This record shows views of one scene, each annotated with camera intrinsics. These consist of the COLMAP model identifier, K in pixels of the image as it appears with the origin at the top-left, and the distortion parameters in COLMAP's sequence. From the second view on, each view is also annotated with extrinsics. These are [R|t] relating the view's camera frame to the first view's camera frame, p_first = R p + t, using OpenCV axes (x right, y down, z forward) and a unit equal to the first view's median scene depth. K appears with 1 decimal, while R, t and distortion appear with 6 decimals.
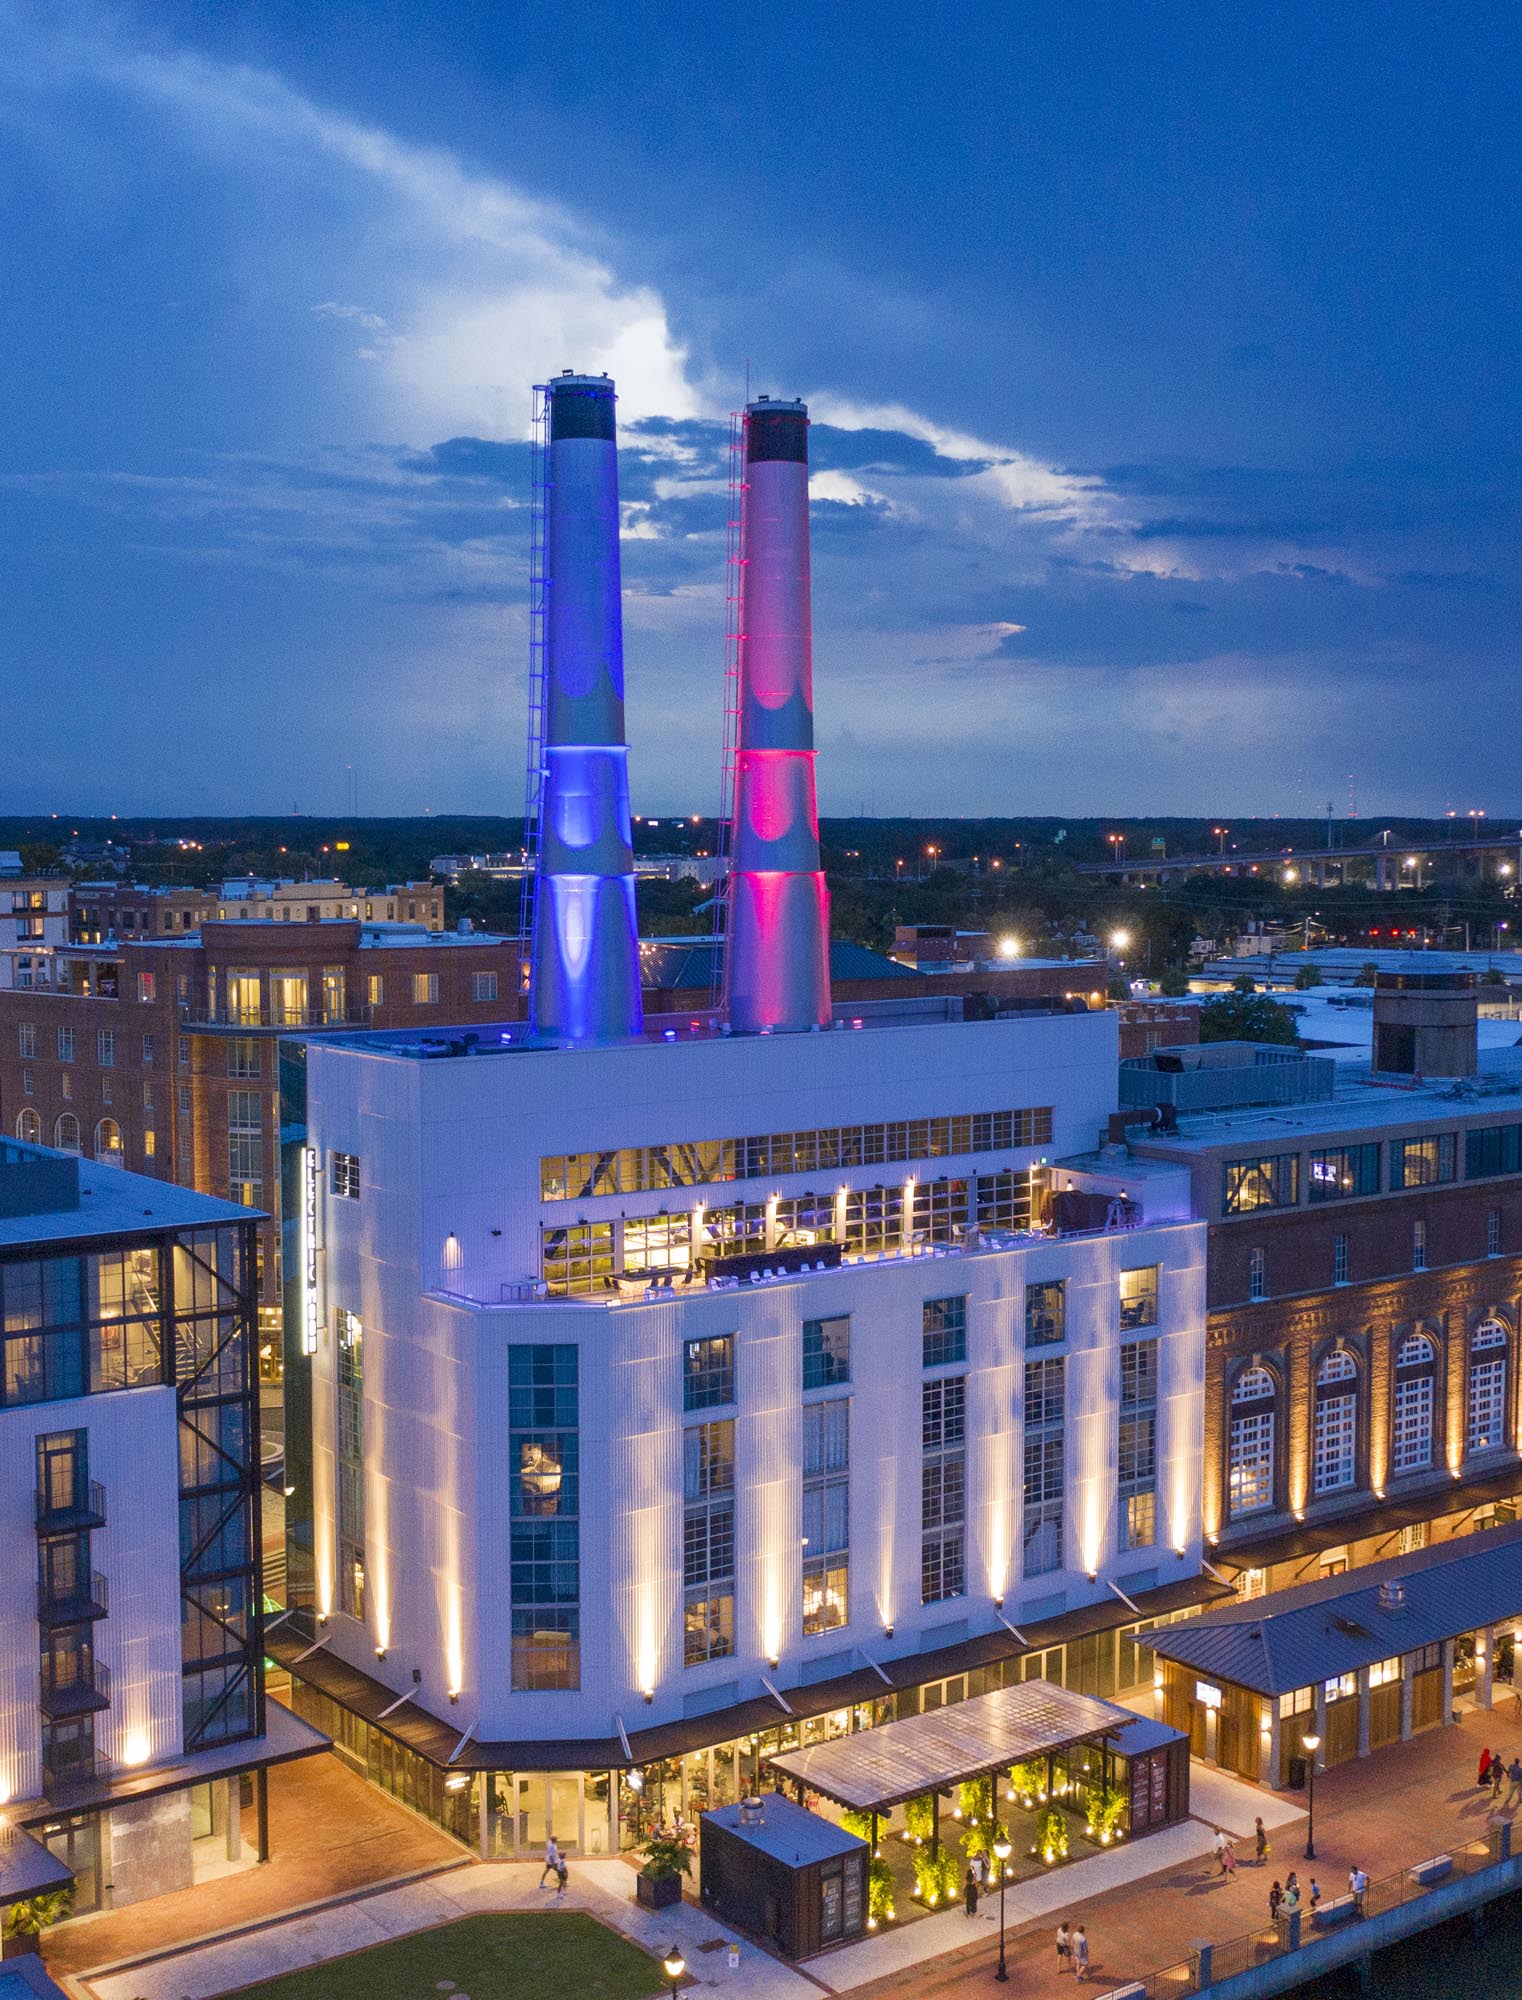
lens RADIAL K [[2328.1, 0, 760.5], [0, 2328.1, 1002.9], [0, 0, 1]] dist [-0.013235, 0.000000]
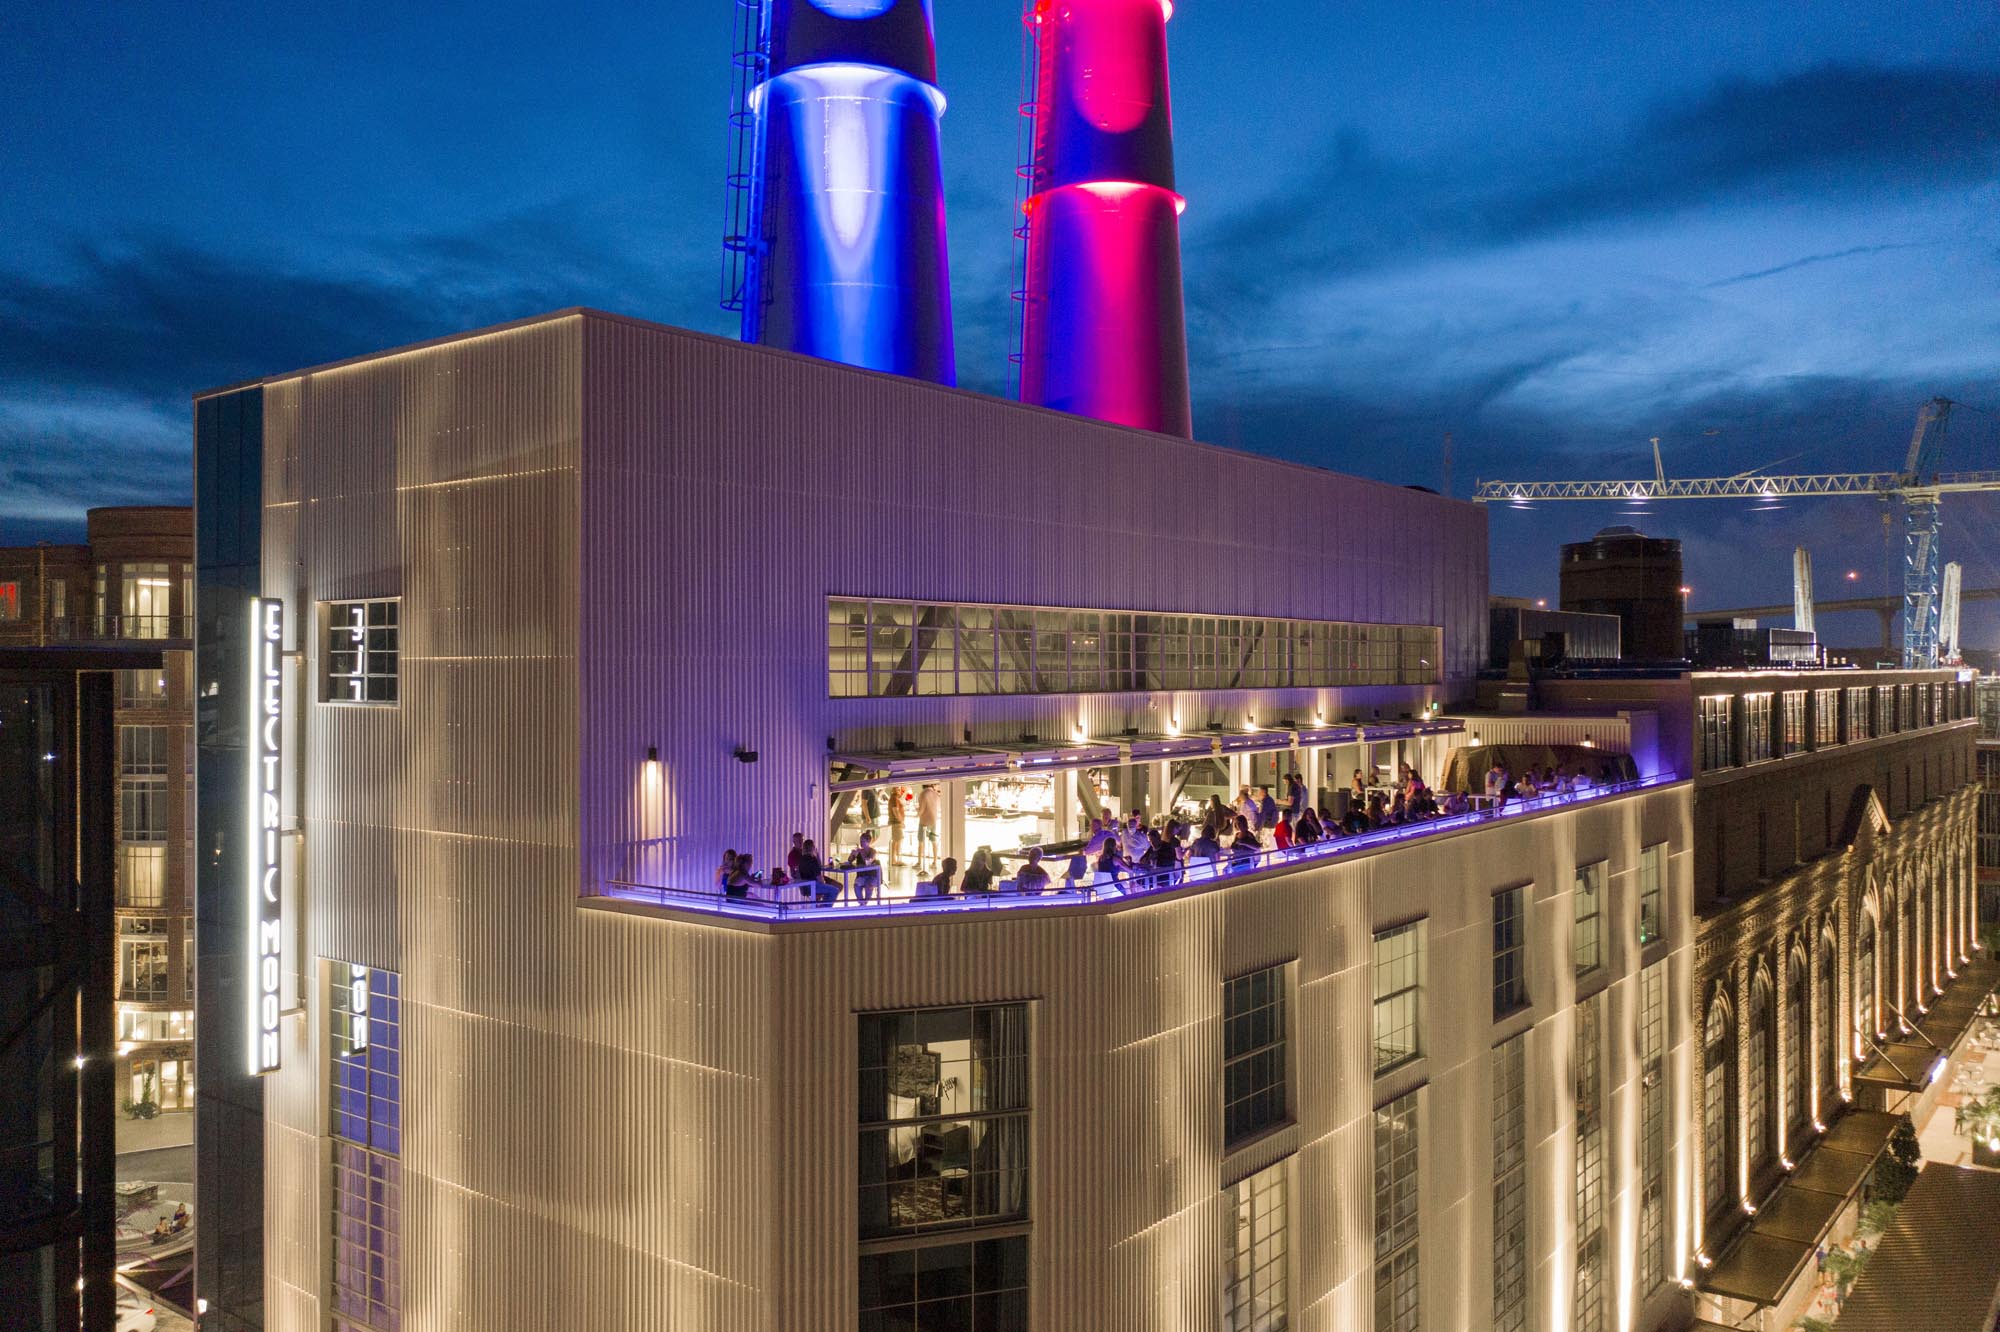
lens RADIAL K [[1583.2, 0, 997.3], [0, 1583.2, 660.3], [0, 0, 1]] dist [-0.001636, -0.002753]
pose [[0.964958, -0.001848, 0.262399, -0.139292], [0.022188, 0.996969, -0.074571, 0.099498], [-0.261466, 0.077780, 0.962074, 0.676176]]
